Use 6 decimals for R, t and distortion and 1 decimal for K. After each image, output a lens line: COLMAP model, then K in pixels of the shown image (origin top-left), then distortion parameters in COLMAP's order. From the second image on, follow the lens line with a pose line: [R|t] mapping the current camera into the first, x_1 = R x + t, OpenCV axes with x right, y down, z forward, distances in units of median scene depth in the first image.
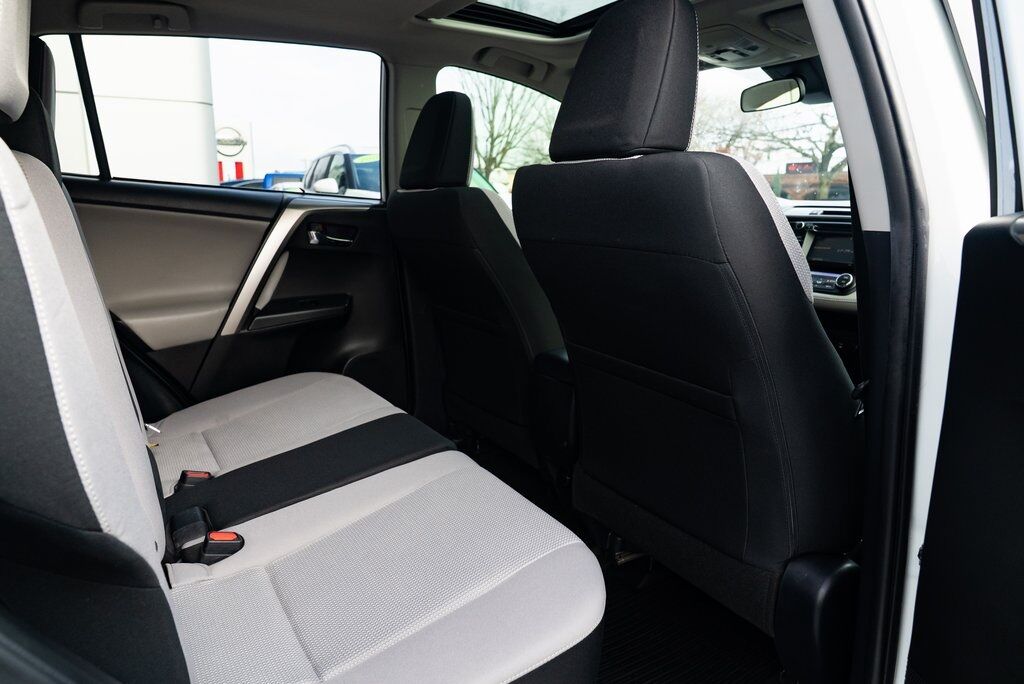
lens RADIAL K [[696.5, 0, 512.0], [0, 696.5, 342.0], [0, 0, 1]] dist [-0.037128, 0.023928]
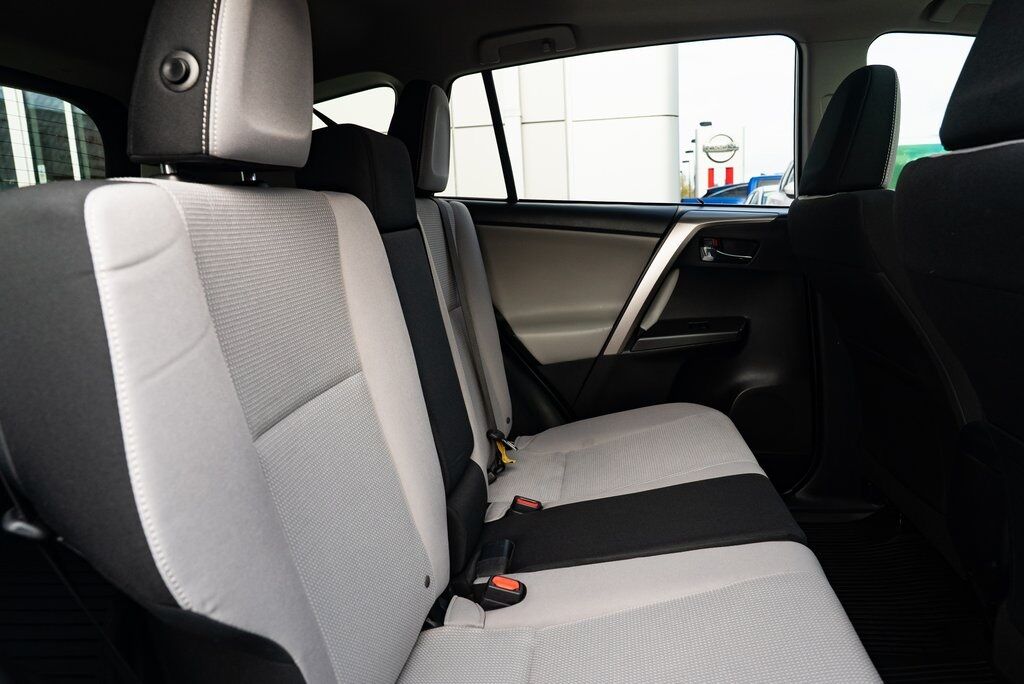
lens RADIAL K [[696.5, 0, 512.0], [0, 696.5, 342.0], [0, 0, 1]] dist [-0.037128, 0.023928]
pose [[0.781281, 0.070908, -0.620138, 0.089576], [-0.073468, 0.997067, 0.021449, -0.039881], [0.619840, 0.028803, 0.784199, 0.150277]]
